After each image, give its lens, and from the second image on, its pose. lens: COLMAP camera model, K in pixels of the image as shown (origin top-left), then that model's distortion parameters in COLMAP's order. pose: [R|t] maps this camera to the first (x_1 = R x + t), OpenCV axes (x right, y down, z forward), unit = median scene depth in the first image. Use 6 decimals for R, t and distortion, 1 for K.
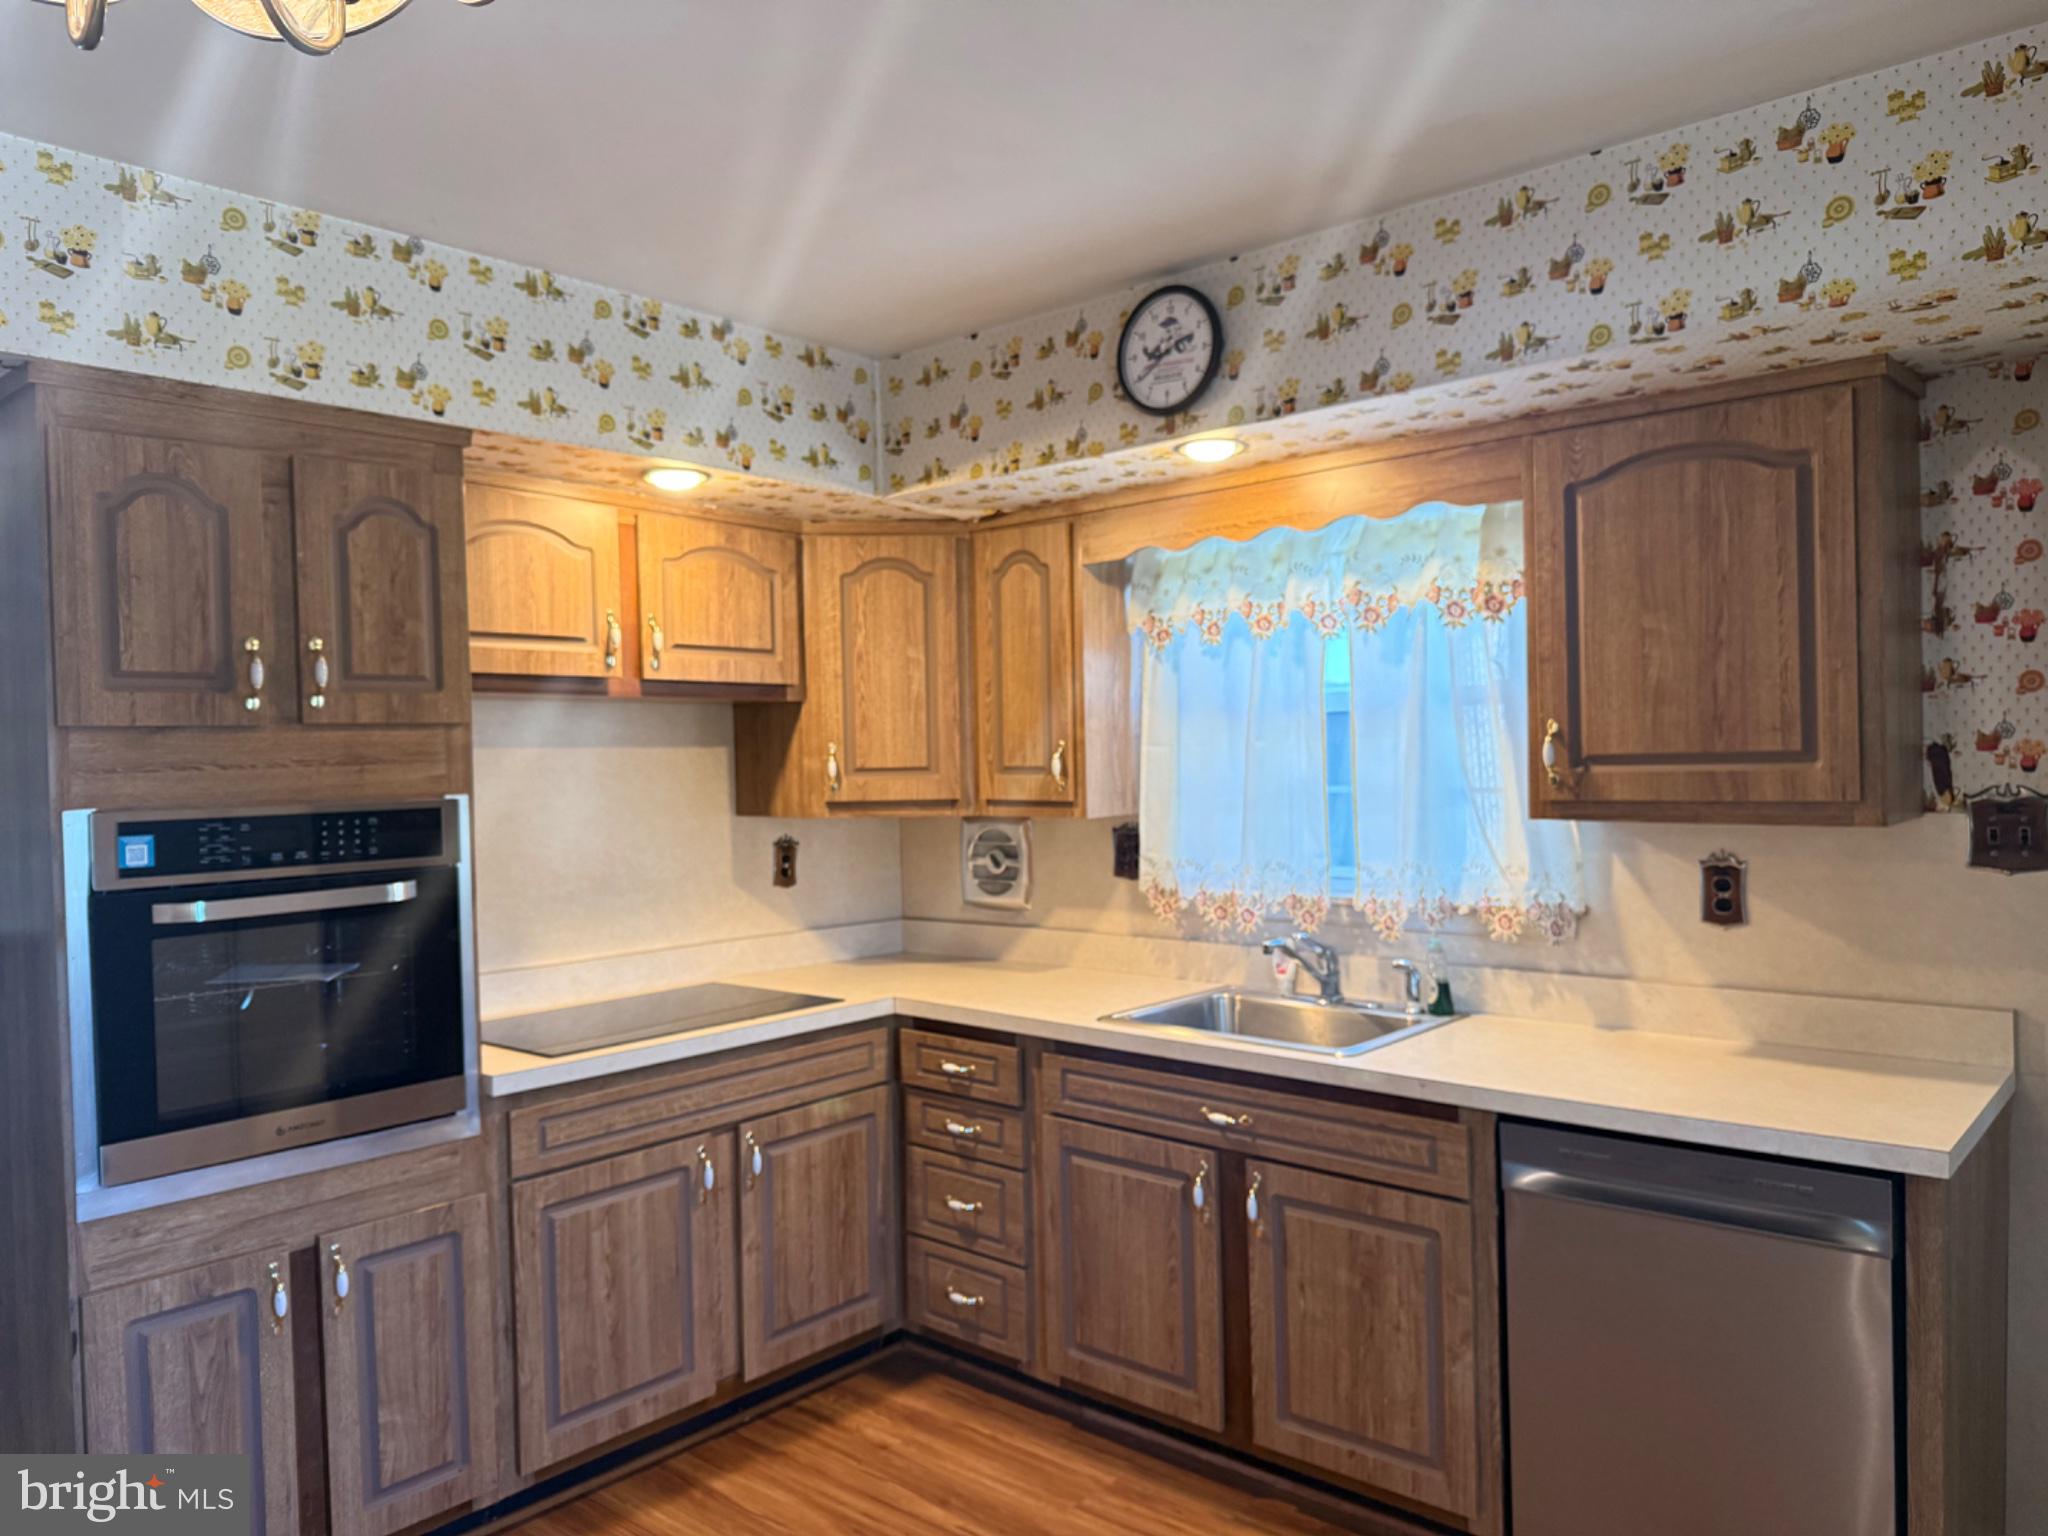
lens RADIAL K [[1442.7, 0, 1026.8], [0, 1442.7, 774.9], [0, 0, 1]] dist [0.055181, -0.057796]
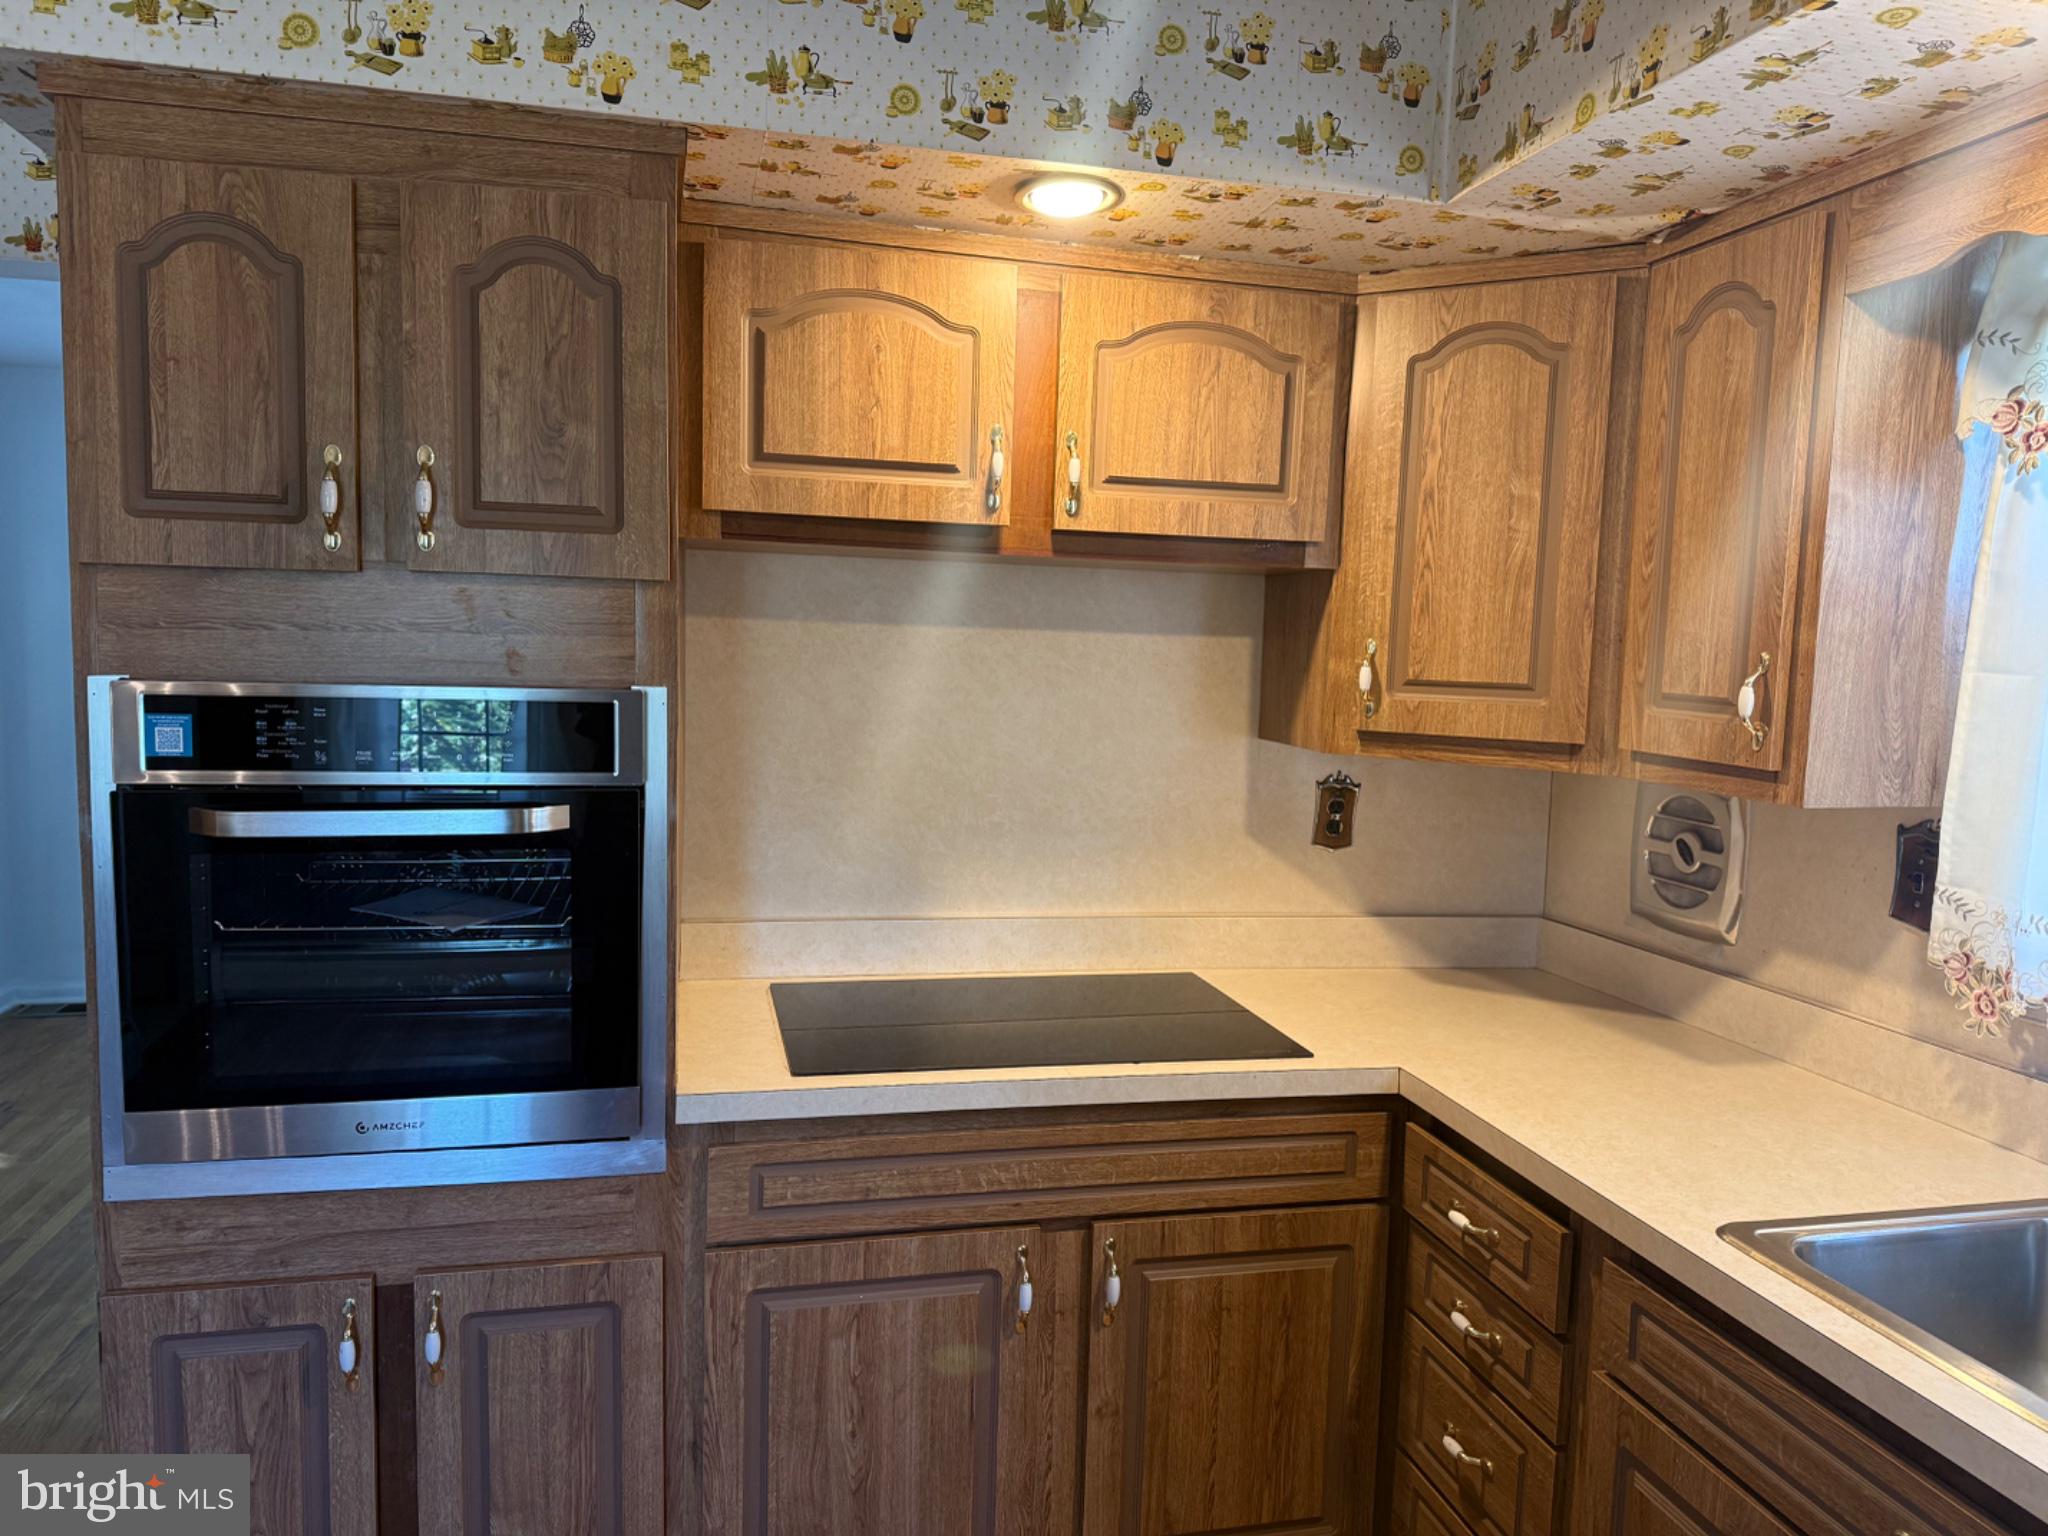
lens RADIAL K [[1442.7, 0, 1006.7], [0, 1442.7, 772.9], [0, 0, 1]] dist [0.055181, -0.057796]
pose [[0.810347, 0.101380, -0.577114, 0.128181], [-0.056155, 0.993822, 0.095732, -0.017961], [0.583254, -0.045168, 0.811033, 0.487059]]
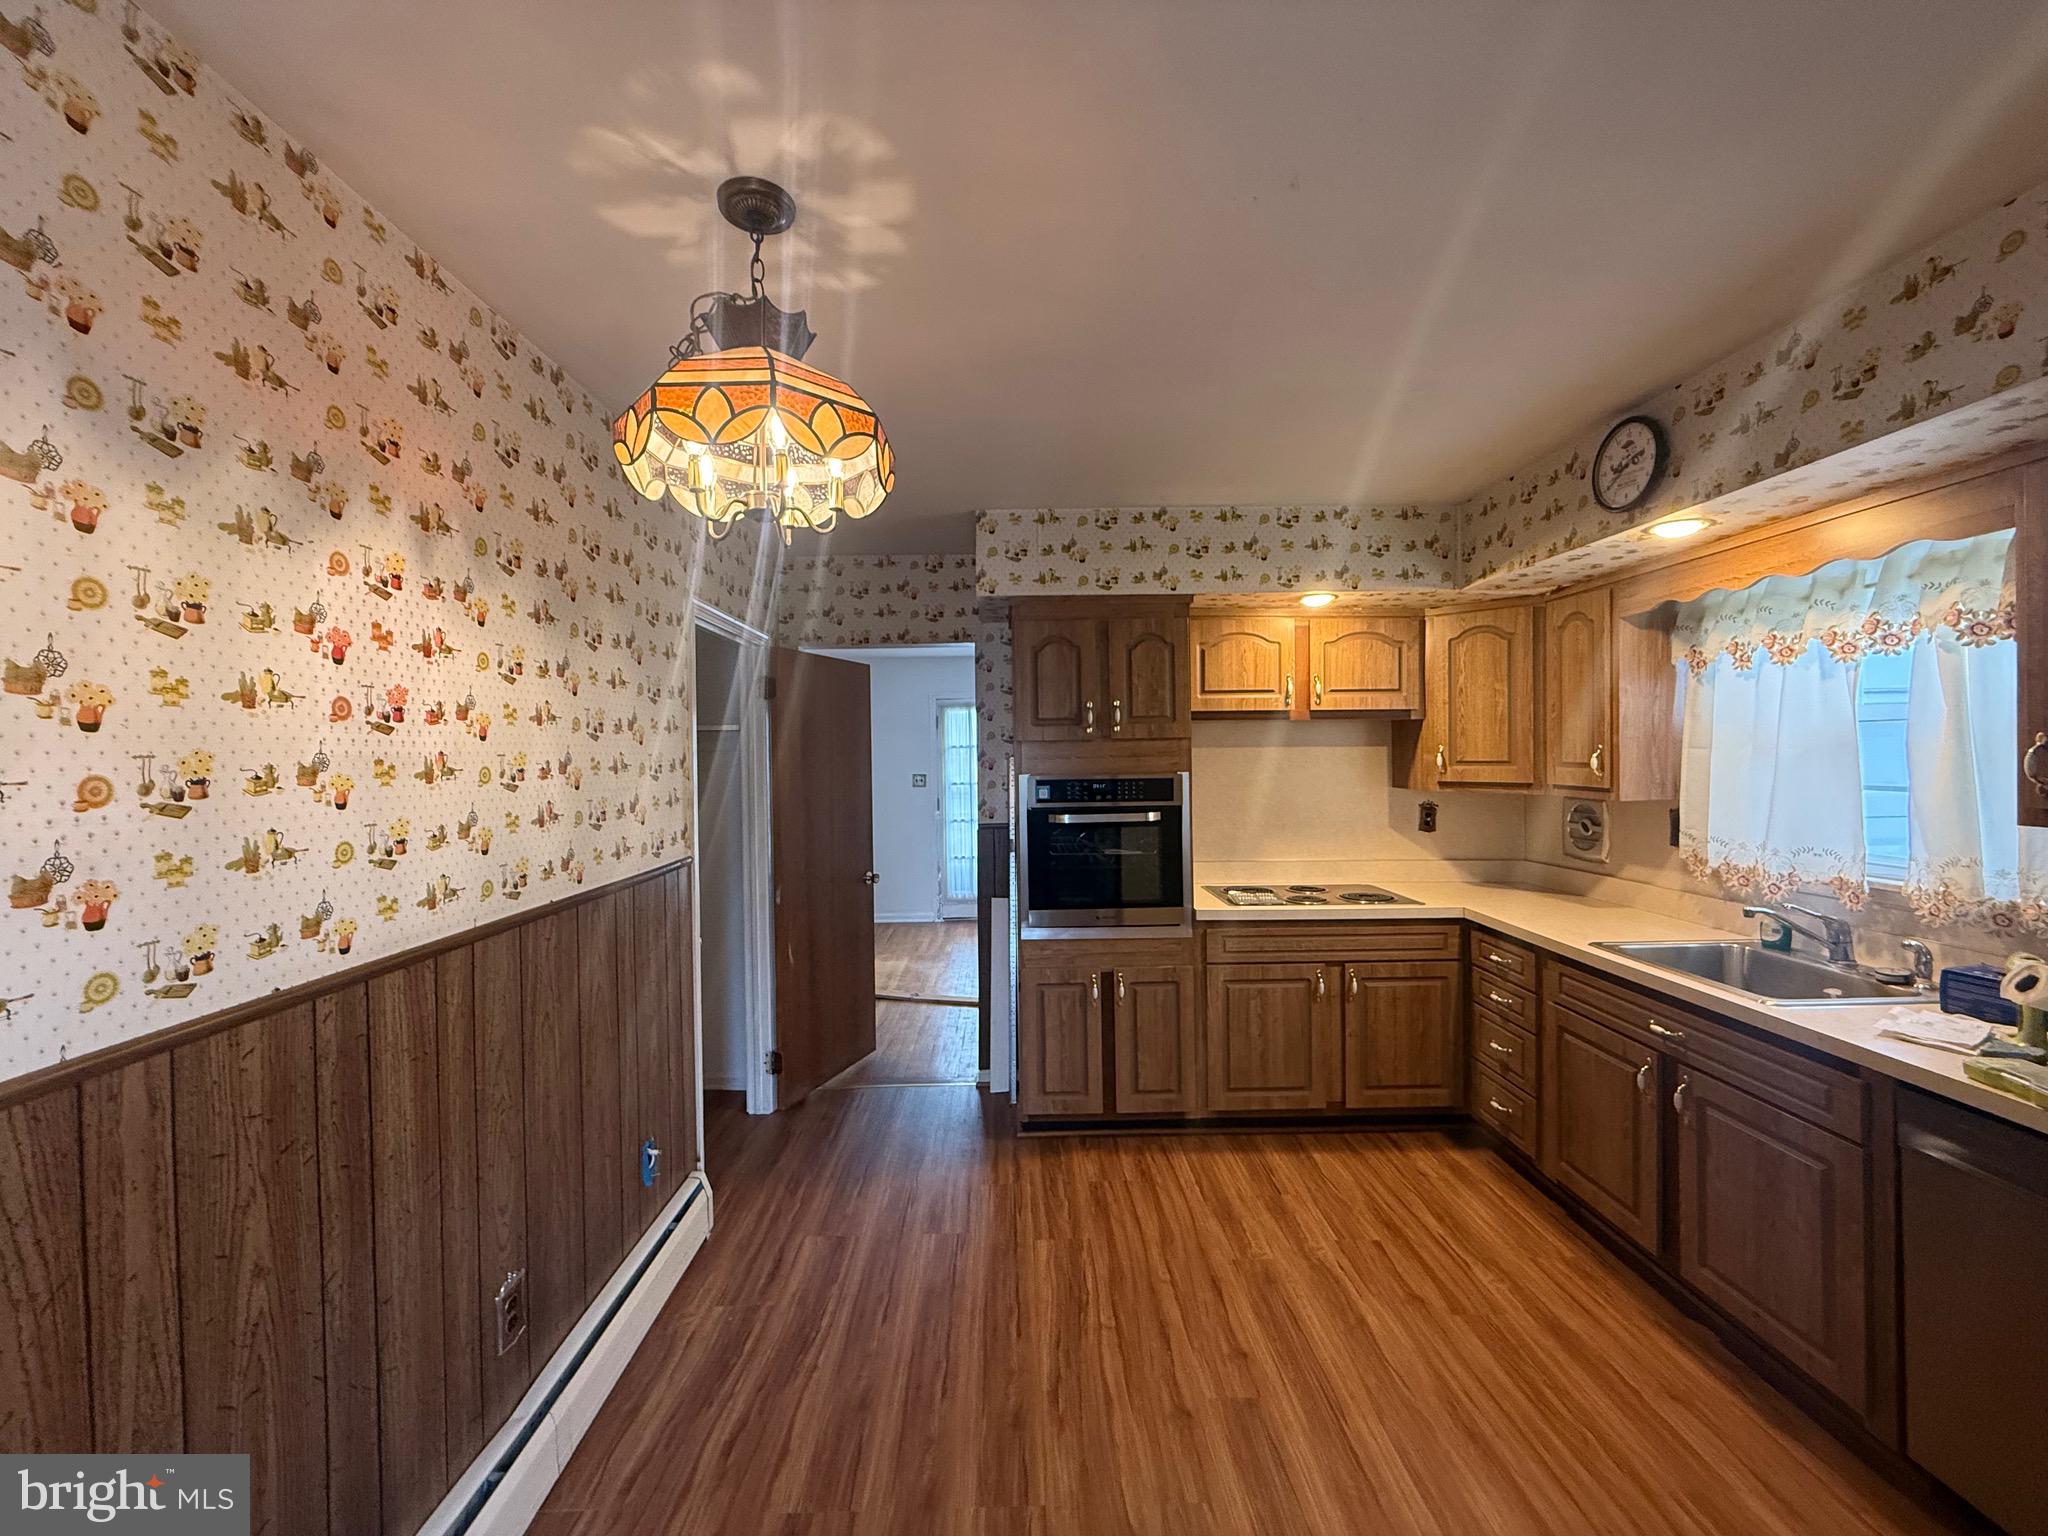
lens RADIAL K [[815.3, 0, 1010.9], [0, 815.3, 766.1], [0, 0, 1]] dist [0.002187, -0.000213]
pose [[0.664031, 0.025023, -0.747286, 0.279358], [-0.011850, 0.999667, 0.022945, -0.016723], [0.747611, -0.006381, 0.664106, 0.042904]]
